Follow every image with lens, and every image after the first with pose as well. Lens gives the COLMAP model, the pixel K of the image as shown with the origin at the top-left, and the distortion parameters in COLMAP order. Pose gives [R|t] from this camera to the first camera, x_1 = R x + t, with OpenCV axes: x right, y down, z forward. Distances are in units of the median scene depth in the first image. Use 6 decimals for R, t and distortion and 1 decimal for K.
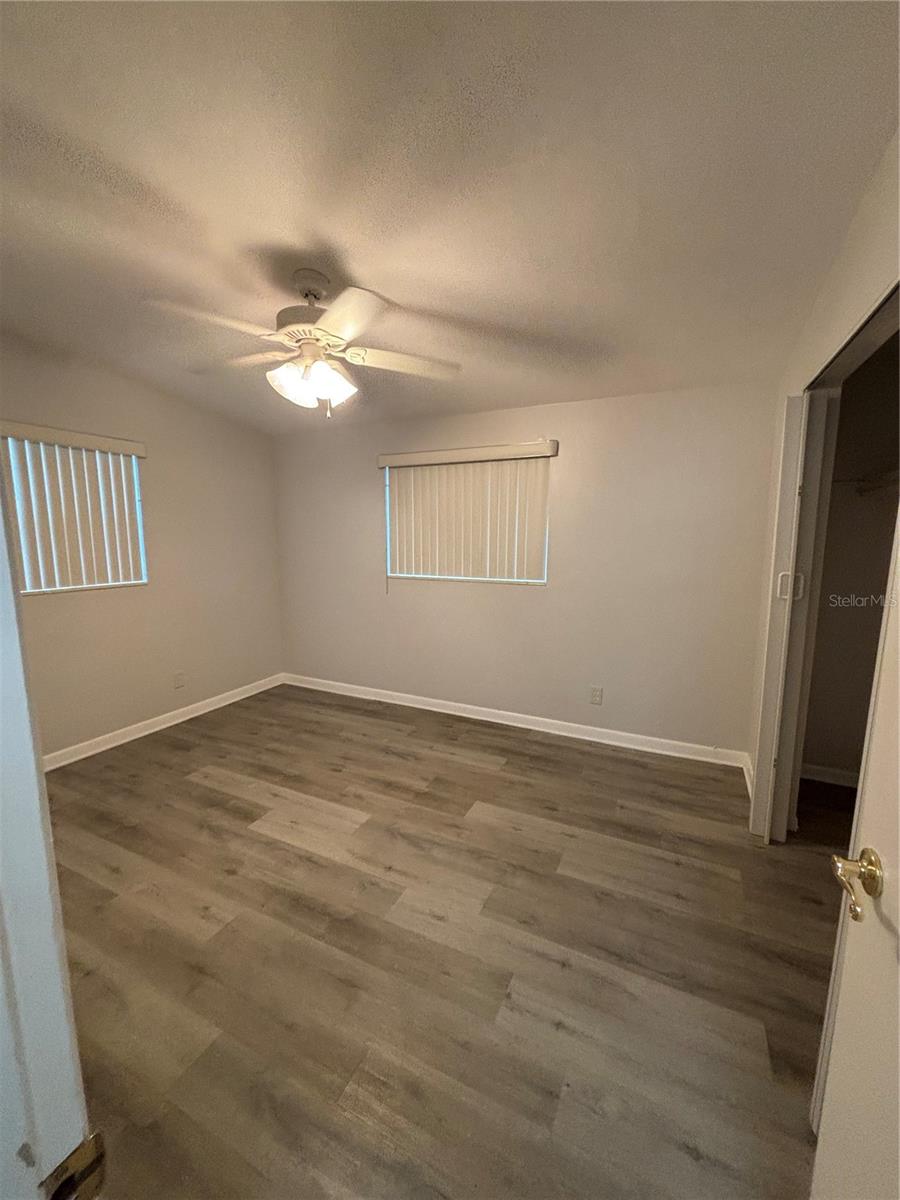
lens RADIAL K [[482.4, 0, 451.8], [0, 482.4, 602.7], [0, 0, 1]] dist [-0.001016, -0.000425]
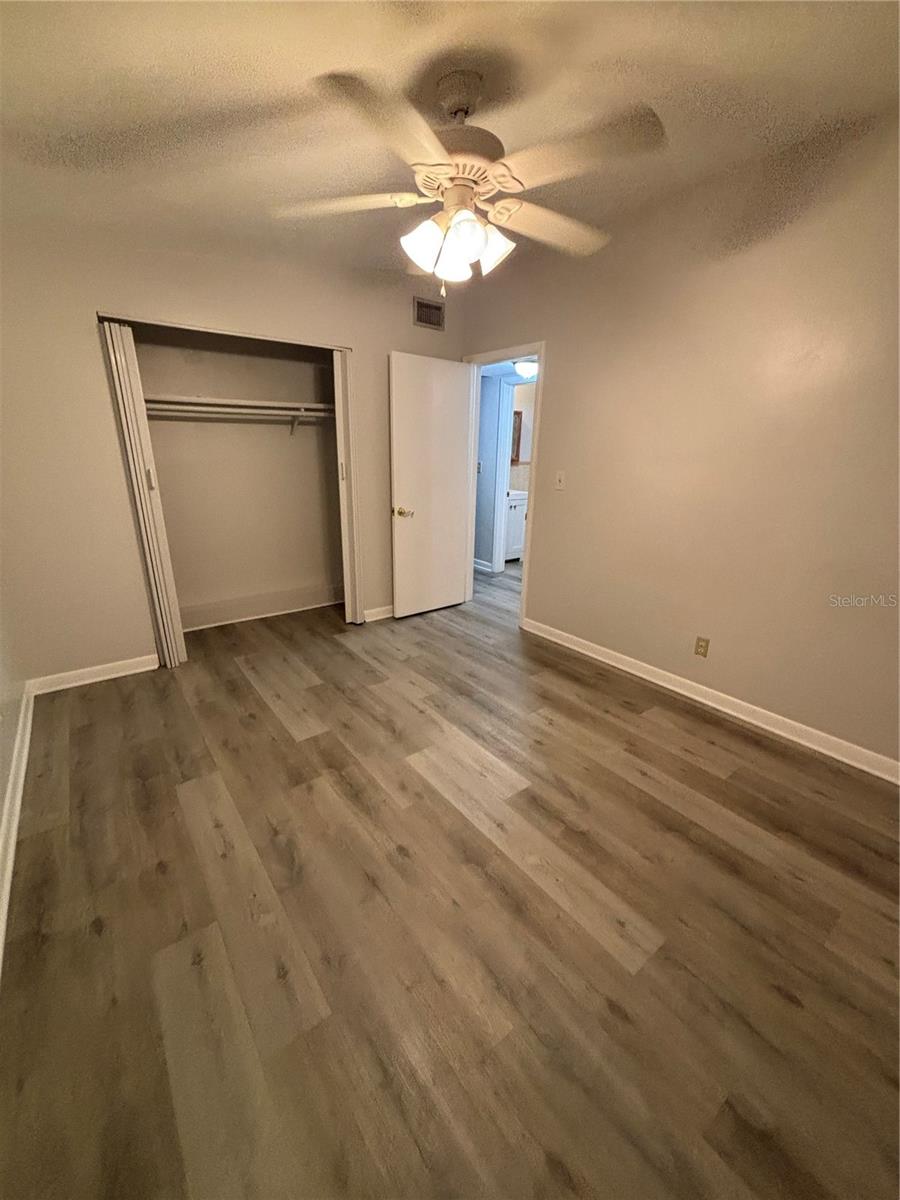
lens RADIAL K [[482.4, 0, 449.2], [0, 482.4, 601.9], [0, 0, 1]] dist [-0.001016, -0.000425]
pose [[-0.890248, -0.155100, 0.428255, -0.586621], [0.046308, 0.904543, 0.423860, -0.219368], [-0.453116, 0.397172, -0.798085, 1.563432]]
